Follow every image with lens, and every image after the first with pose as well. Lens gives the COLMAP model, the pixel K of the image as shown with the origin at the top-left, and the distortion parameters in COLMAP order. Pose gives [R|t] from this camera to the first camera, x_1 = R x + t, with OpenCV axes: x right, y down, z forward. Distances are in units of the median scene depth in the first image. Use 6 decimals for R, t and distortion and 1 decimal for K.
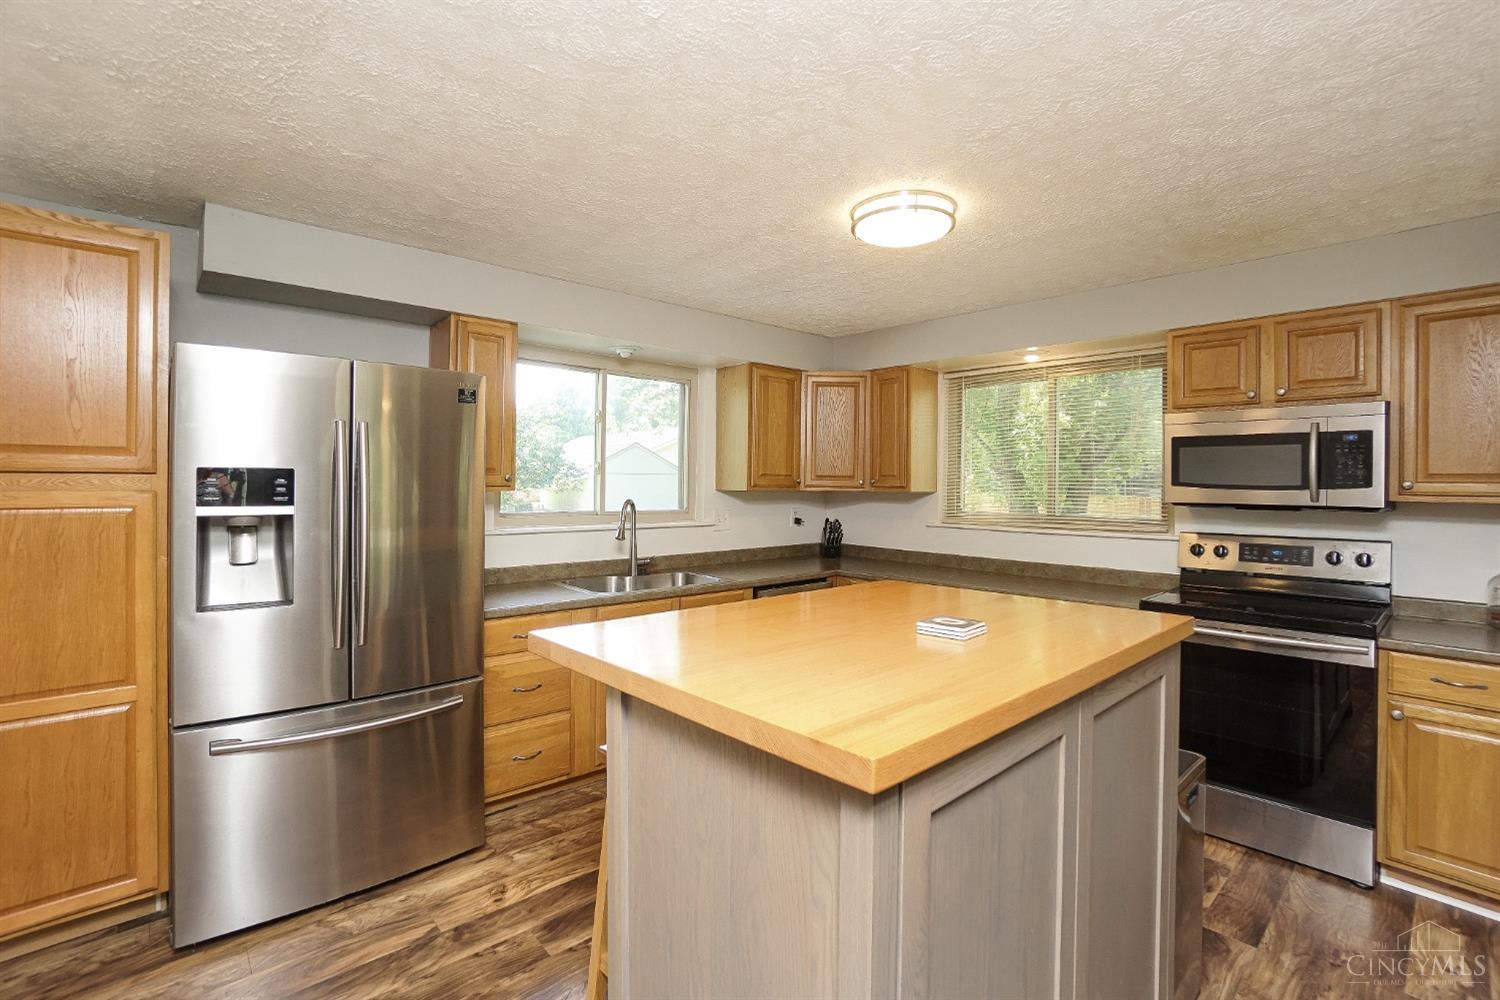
lens RADIAL K [[683.3, 0, 727.7], [0, 683.3, 493.2], [0, 0, 1]] dist [-0.057852, 0.023899]
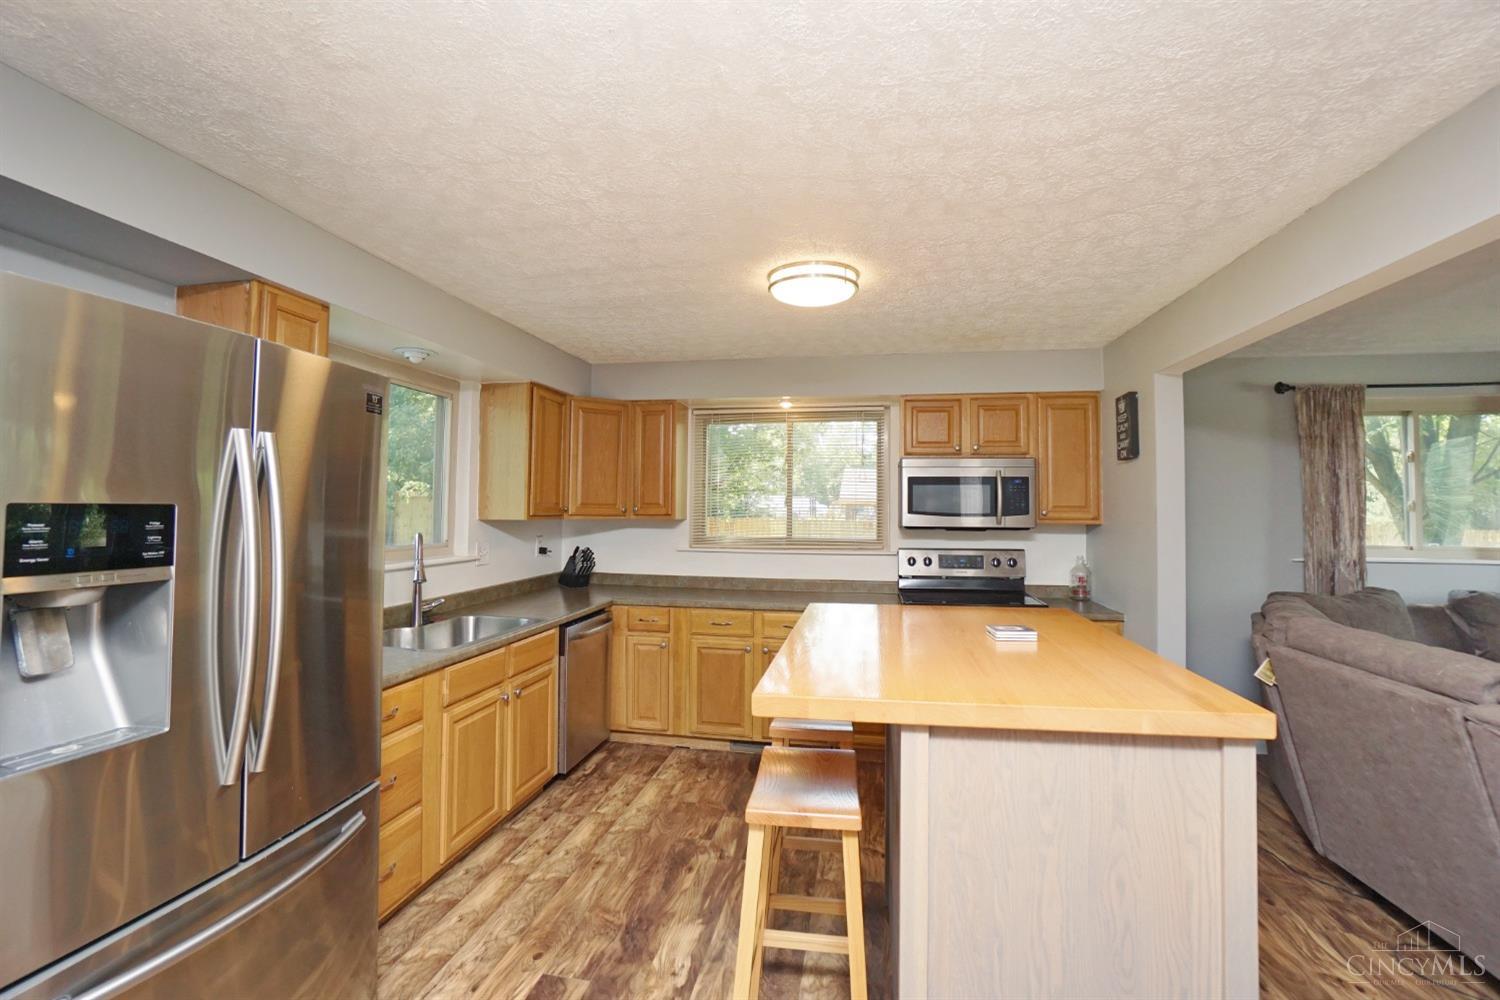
lens RADIAL K [[683.3, 0, 727.7], [0, 683.3, 493.2], [0, 0, 1]] dist [-0.057852, 0.023899]
pose [[0.797031, 0.009397, 0.603865, -0.420563], [0.008665, 0.999598, -0.026992, -0.017883], [-0.603876, 0.026746, 0.796630, 0.144668]]
